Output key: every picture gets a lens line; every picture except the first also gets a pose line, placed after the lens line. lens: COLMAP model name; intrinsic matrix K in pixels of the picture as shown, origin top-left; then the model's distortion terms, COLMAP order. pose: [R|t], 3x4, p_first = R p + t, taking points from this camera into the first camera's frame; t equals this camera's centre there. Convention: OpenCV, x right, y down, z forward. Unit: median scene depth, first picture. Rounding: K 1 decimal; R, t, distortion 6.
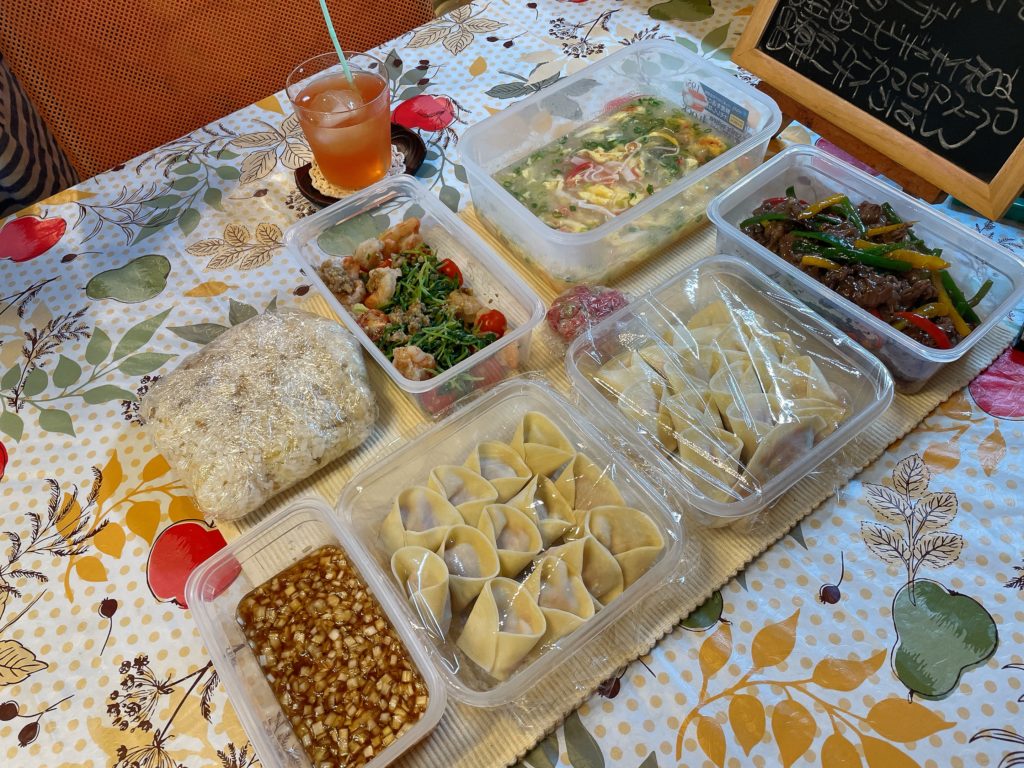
lens RADIAL K [[787.9, 0, 512.0], [0, 787.9, 384.0], [0, 0, 1]] dist [0.074329, -0.122886]
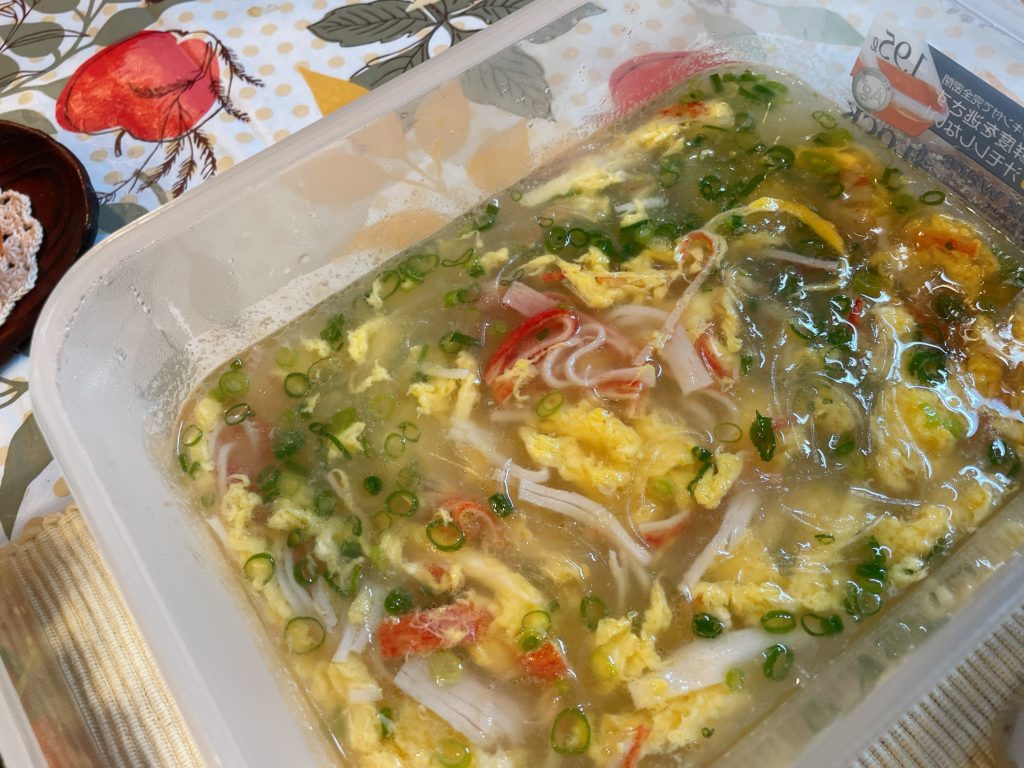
lens RADIAL K [[787.9, 0, 512.0], [0, 787.9, 384.0], [0, 0, 1]] dist [0.074329, -0.122886]
pose [[0.999887, 0.003808, 0.014552, 0.073640], [-0.005989, 0.988223, 0.152903, -0.298995], [-0.013798, -0.152973, 0.988134, 0.687523]]
